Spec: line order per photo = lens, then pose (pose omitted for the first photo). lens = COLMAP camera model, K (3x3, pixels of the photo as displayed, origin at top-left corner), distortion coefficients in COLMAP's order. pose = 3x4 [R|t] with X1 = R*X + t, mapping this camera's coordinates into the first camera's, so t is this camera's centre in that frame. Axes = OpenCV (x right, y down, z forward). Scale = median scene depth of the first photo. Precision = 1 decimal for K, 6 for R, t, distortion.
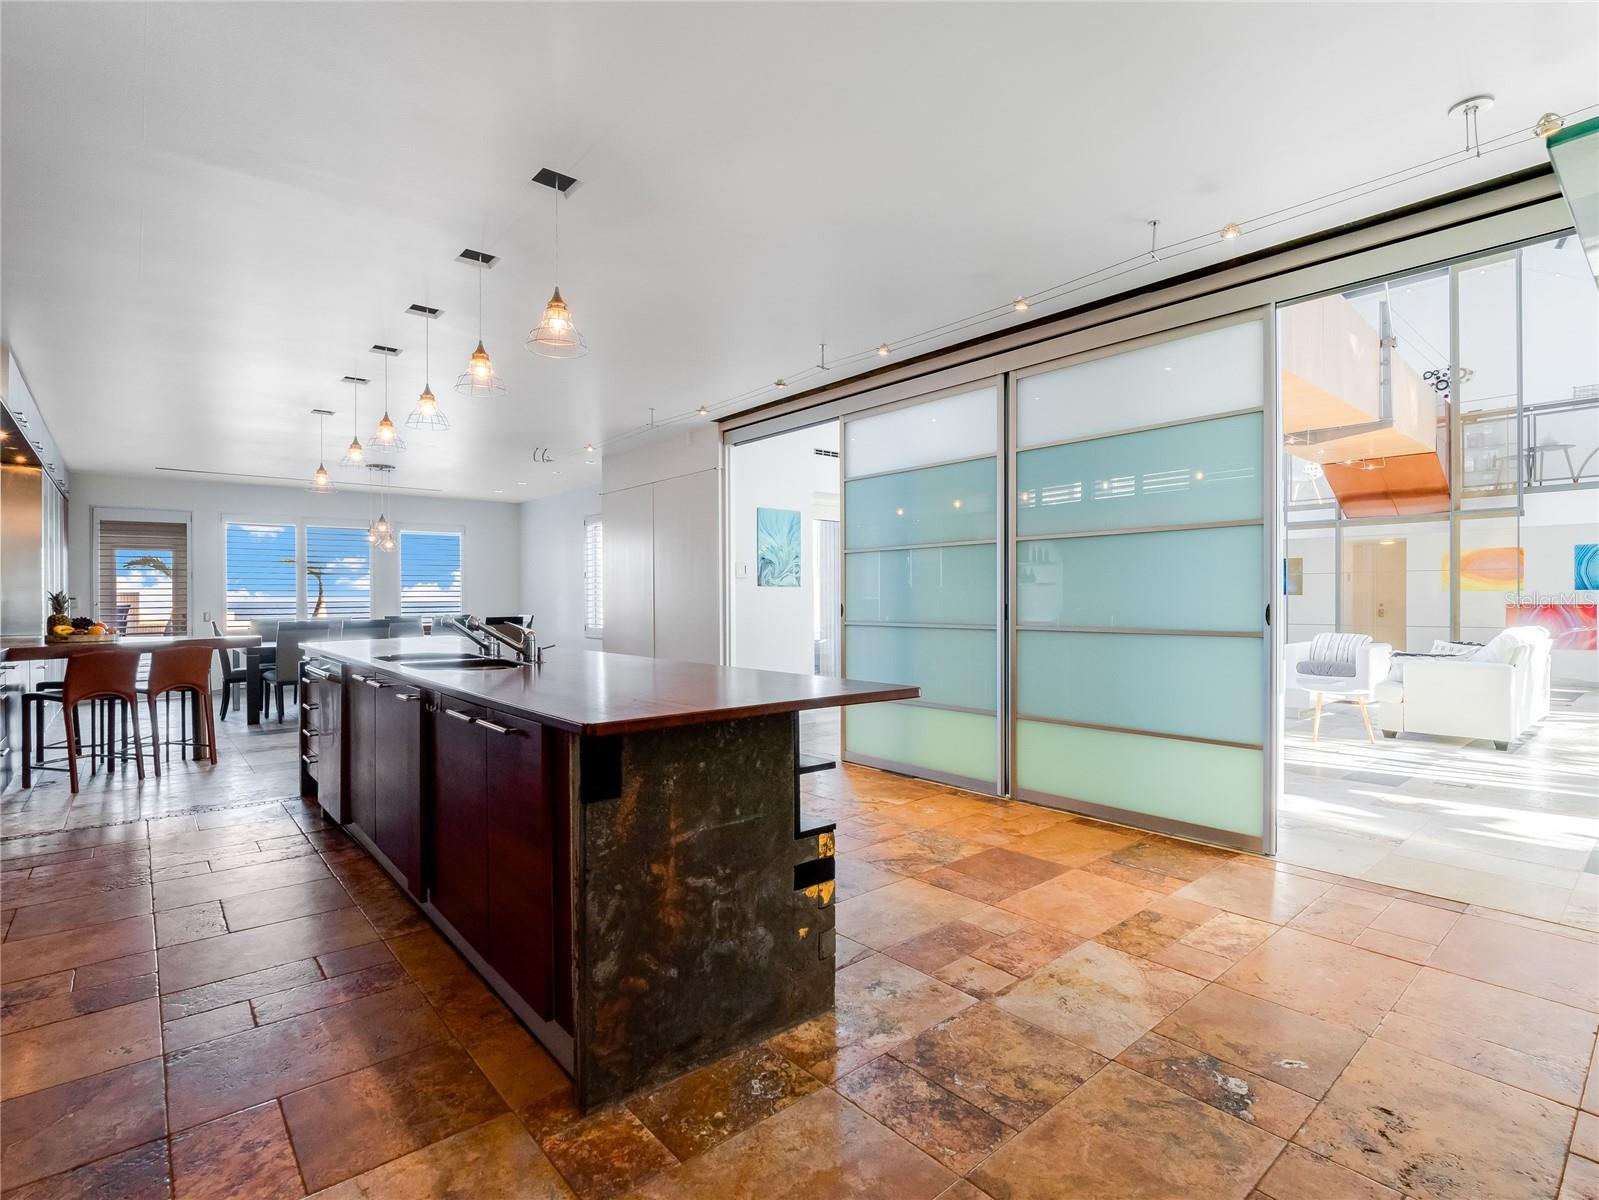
lens RADIAL K [[790.4, 0, 802.5], [0, 790.4, 606.2], [0, 0, 1]] dist [-0.002376, -0.007792]
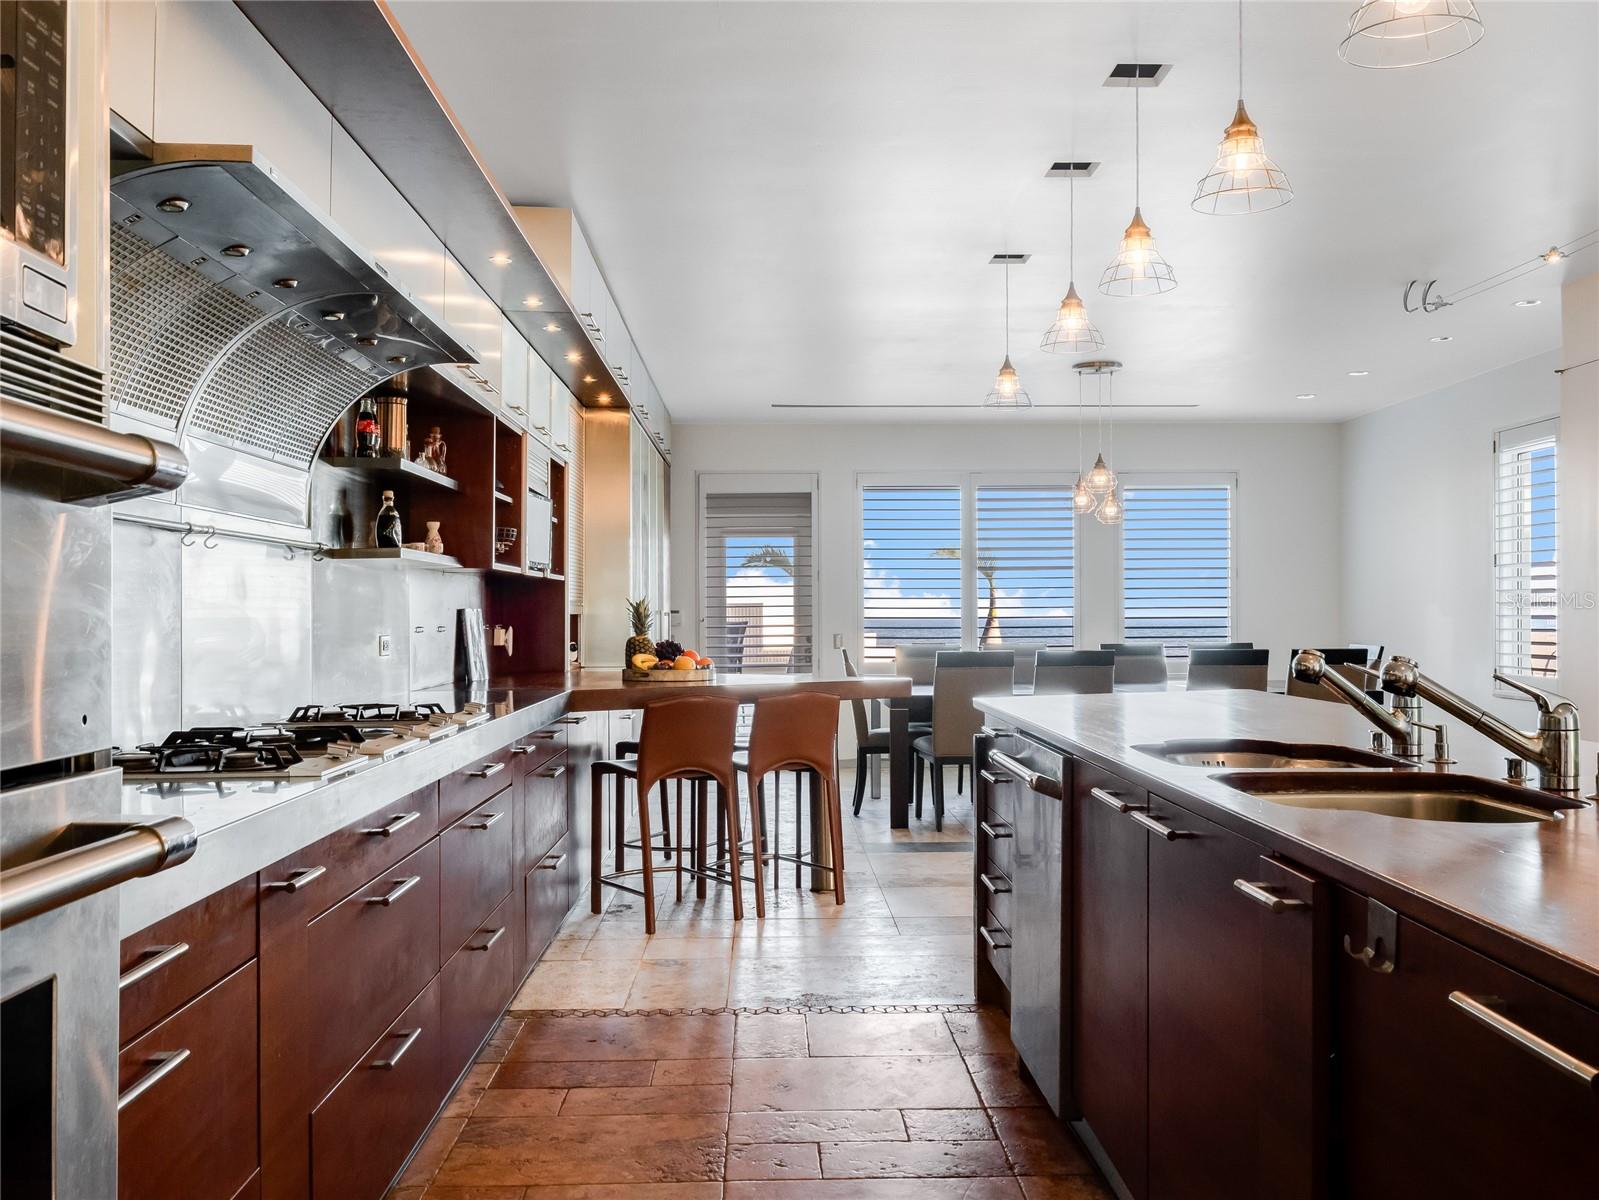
lens RADIAL K [[1429.2, 0, 799.5], [0, 1429.2, 600.0], [0, 0, 1]] dist [-0.013203, -0.008166]
pose [[0.778005, -0.006152, -0.628227, -0.121587], [-0.005378, 0.999850, -0.016452, -0.000260], [0.628235, 0.016179, 0.777856, 0.175557]]
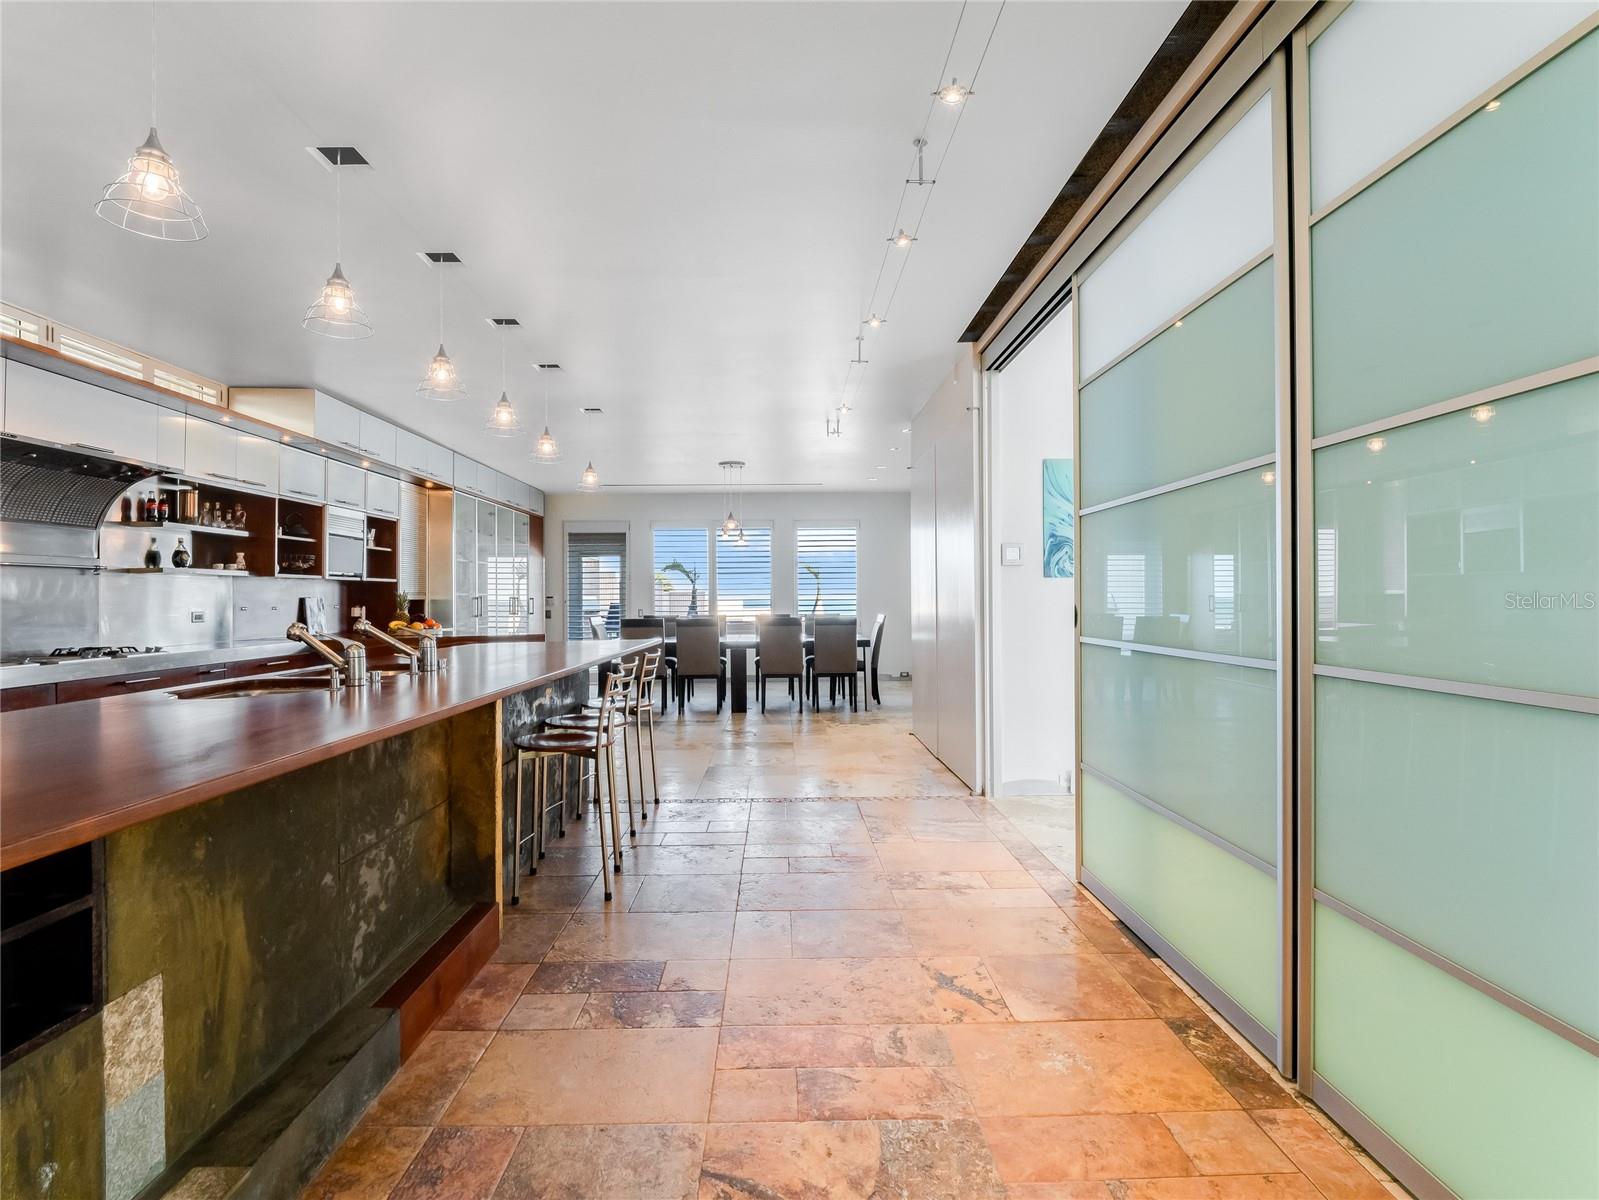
lens RADIAL K [[806.7, 0, 770.1], [0, 806.7, 595.6], [0, 0, 1]] dist [-0.030425, -0.000023]
pose [[0.759667, -0.004149, -0.650300, 0.240733], [-0.002362, 0.999955, -0.009139, -0.002745], [0.650309, 0.008478, 0.759623, 0.392800]]
